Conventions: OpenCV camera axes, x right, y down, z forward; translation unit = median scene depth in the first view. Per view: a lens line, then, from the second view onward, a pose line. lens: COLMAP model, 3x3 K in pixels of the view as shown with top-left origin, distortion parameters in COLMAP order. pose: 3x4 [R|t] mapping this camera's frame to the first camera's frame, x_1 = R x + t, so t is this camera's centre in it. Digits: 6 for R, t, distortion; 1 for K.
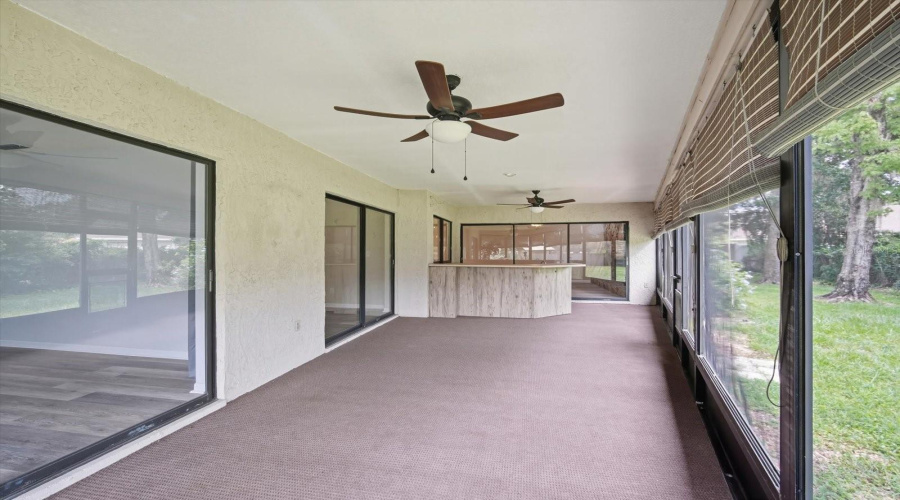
lens RADIAL K [[388.0, 0, 447.8], [0, 388.0, 249.6], [0, 0, 1]] dist [-0.001028, 0.000049]
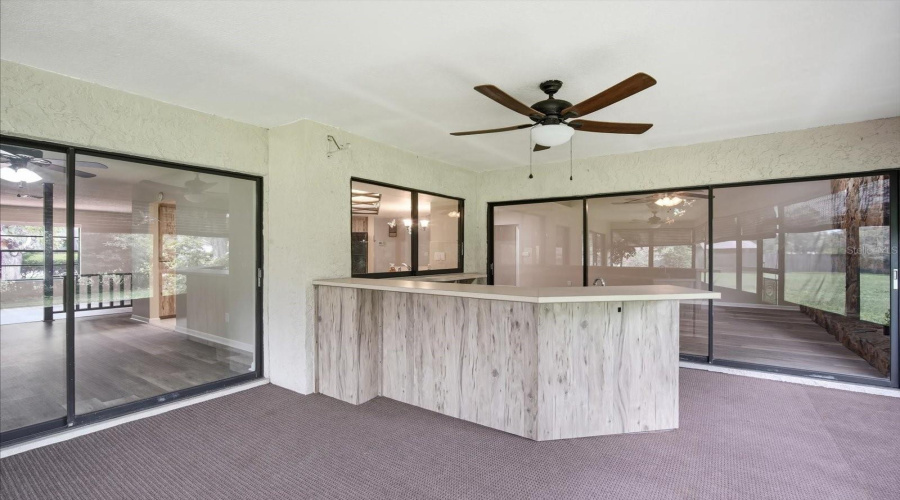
lens RADIAL K [[392.7, 0, 450.0], [0, 392.7, 250.0], [0, 0, 1]] dist [-0.009326, 0.000329]
pose [[0.913228, -0.001337, -0.407446, 0.288973], [0.002792, 0.999992, 0.002977, 0.000241], [0.407439, -0.003856, 0.913224, 0.625163]]
